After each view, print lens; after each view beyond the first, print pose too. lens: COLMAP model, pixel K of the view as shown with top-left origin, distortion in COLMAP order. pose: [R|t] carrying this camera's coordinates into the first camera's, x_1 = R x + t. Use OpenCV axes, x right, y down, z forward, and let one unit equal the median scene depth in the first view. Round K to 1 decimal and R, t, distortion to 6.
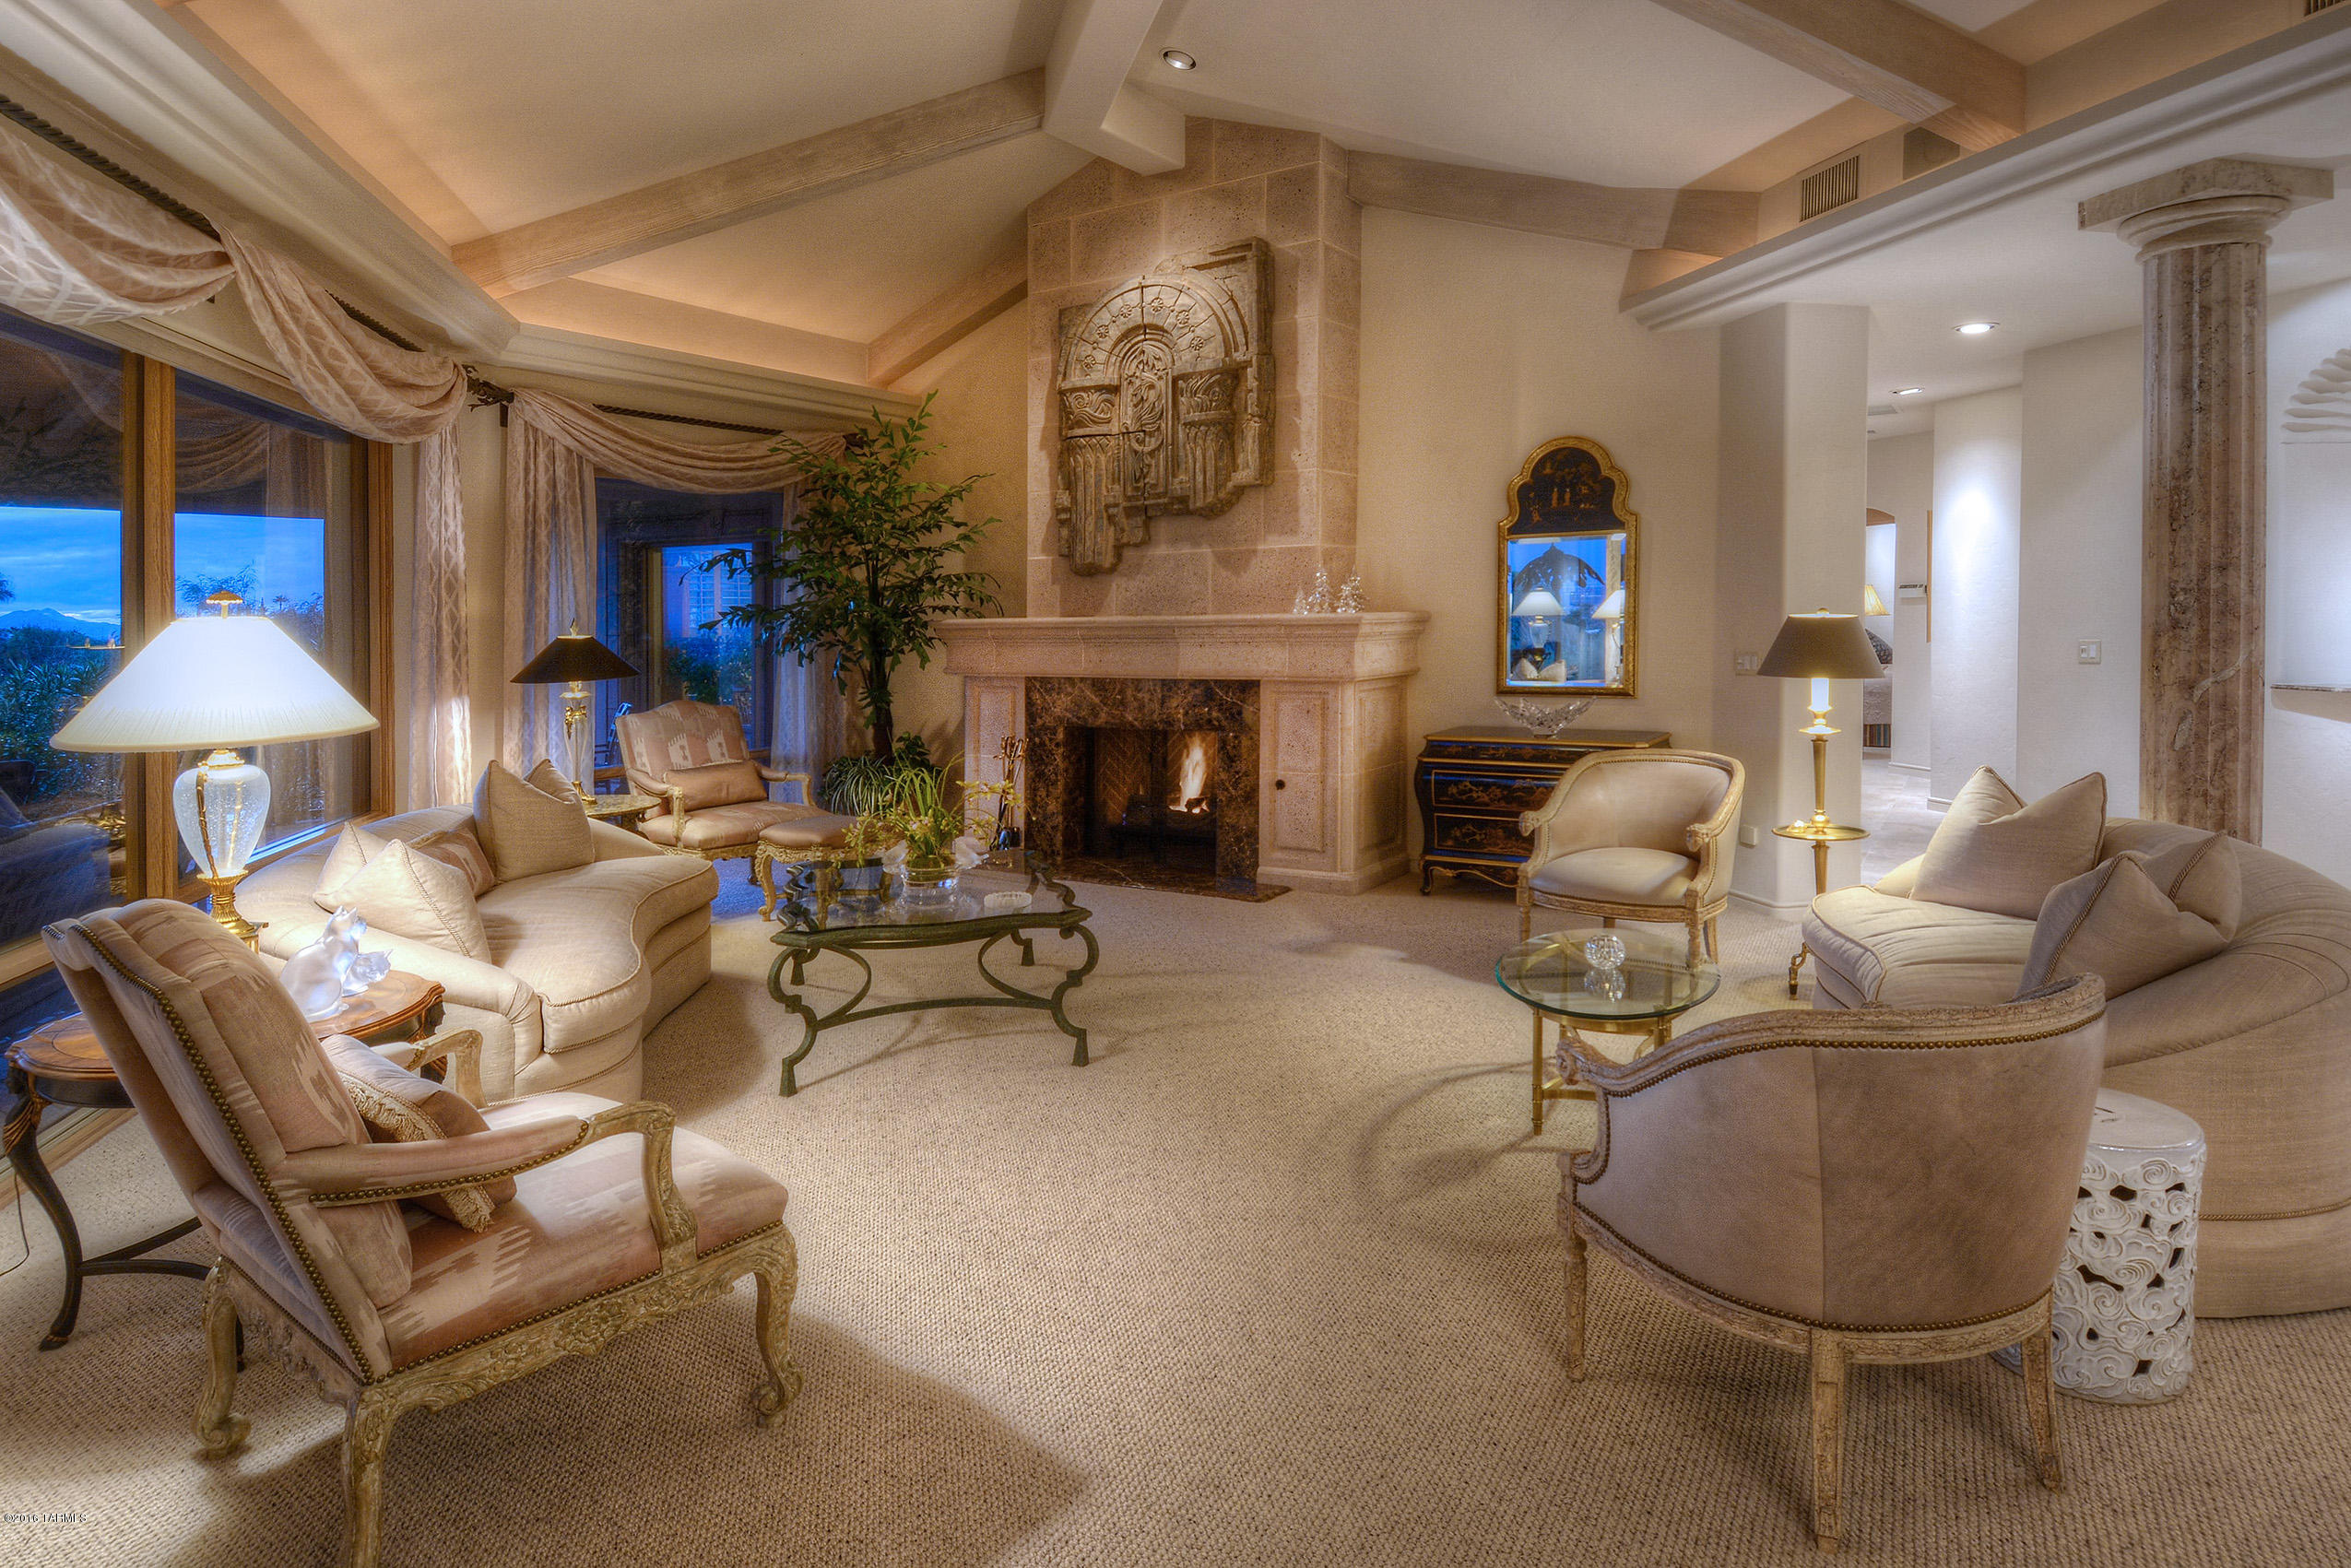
lens RADIAL K [[1242.5, 0, 1175.5], [0, 1242.5, 784.0], [0, 0, 1]] dist [0.048771, -0.040559]
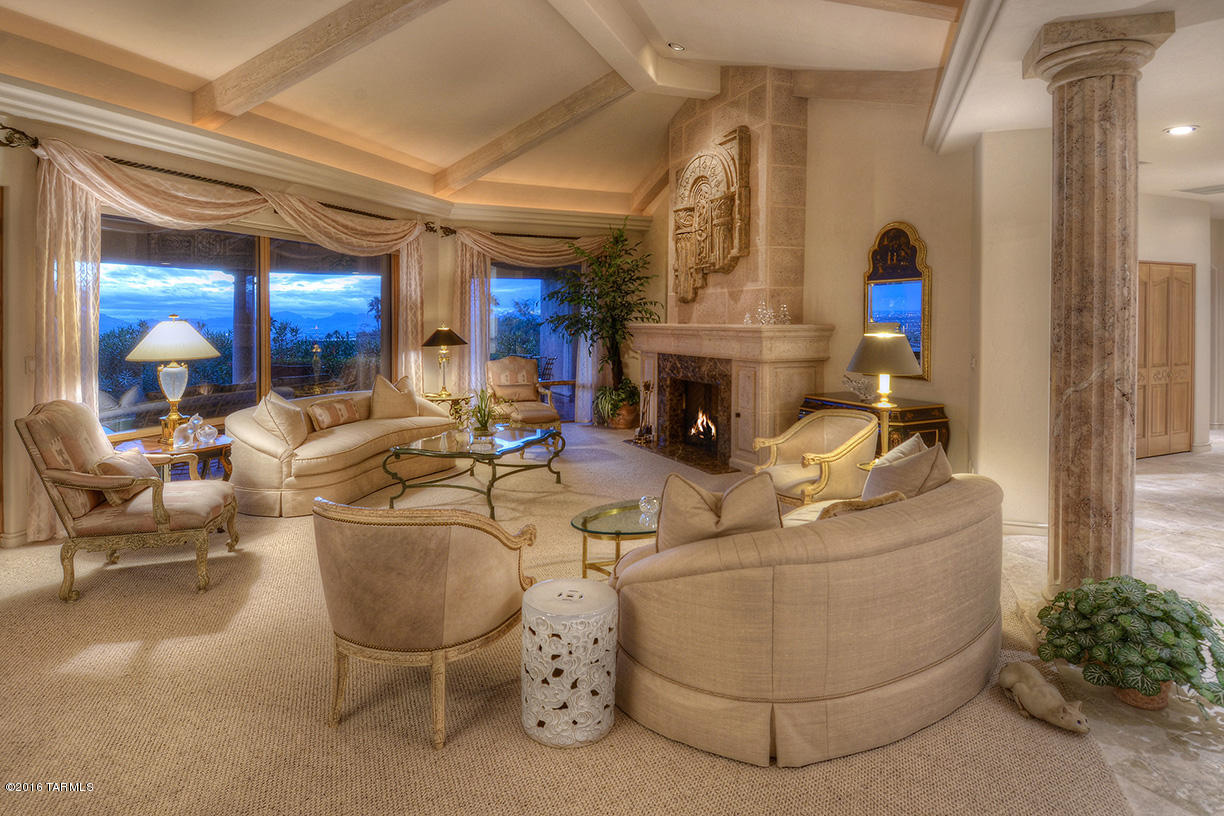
lens RADIAL K [[653.9, 0, 612.0], [0, 653.9, 408.0], [0, 0, 1]] dist [0.062112, -0.057106]
pose [[0.843894, 0.088627, -0.529139, 0.463076], [-0.086722, 0.995825, 0.028485, -0.022680], [0.529455, 0.021850, 0.848057, 0.058353]]
